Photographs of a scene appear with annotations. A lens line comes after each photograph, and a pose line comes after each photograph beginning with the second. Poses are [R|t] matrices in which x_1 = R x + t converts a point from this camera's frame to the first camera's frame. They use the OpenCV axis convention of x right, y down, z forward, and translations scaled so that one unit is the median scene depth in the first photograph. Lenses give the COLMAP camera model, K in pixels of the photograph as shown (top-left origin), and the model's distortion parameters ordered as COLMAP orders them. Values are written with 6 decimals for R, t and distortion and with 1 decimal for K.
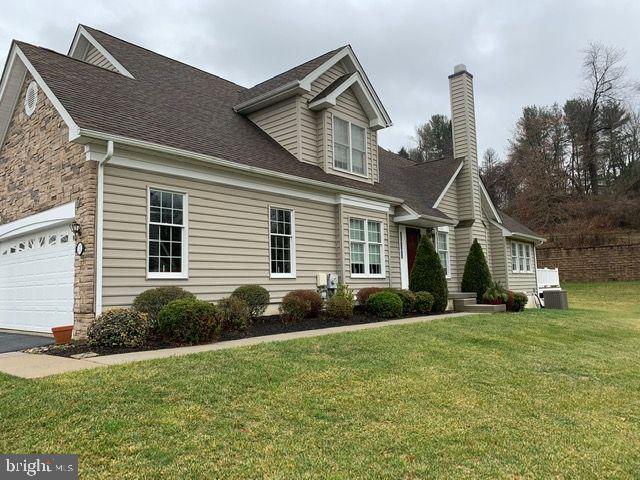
lens RADIAL K [[483.3, 0, 314.5], [0, 483.3, 238.2], [0, 0, 1]] dist [0.050931, -0.099245]
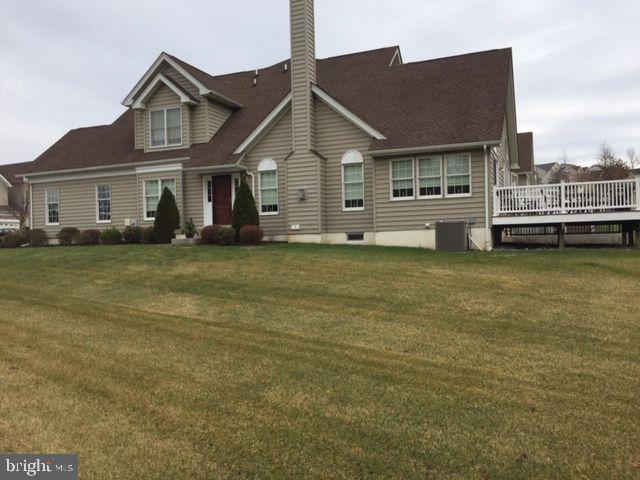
lens RADIAL K [[483.3, 0, 314.5], [0, 483.3, 238.2], [0, 0, 1]] dist [0.050931, -0.099245]
pose [[0.401355, 0.009548, -0.915873, 1.618541], [0.128271, 0.989505, 0.066527, 0.099638], [0.906896, -0.144181, 0.395918, 0.804755]]
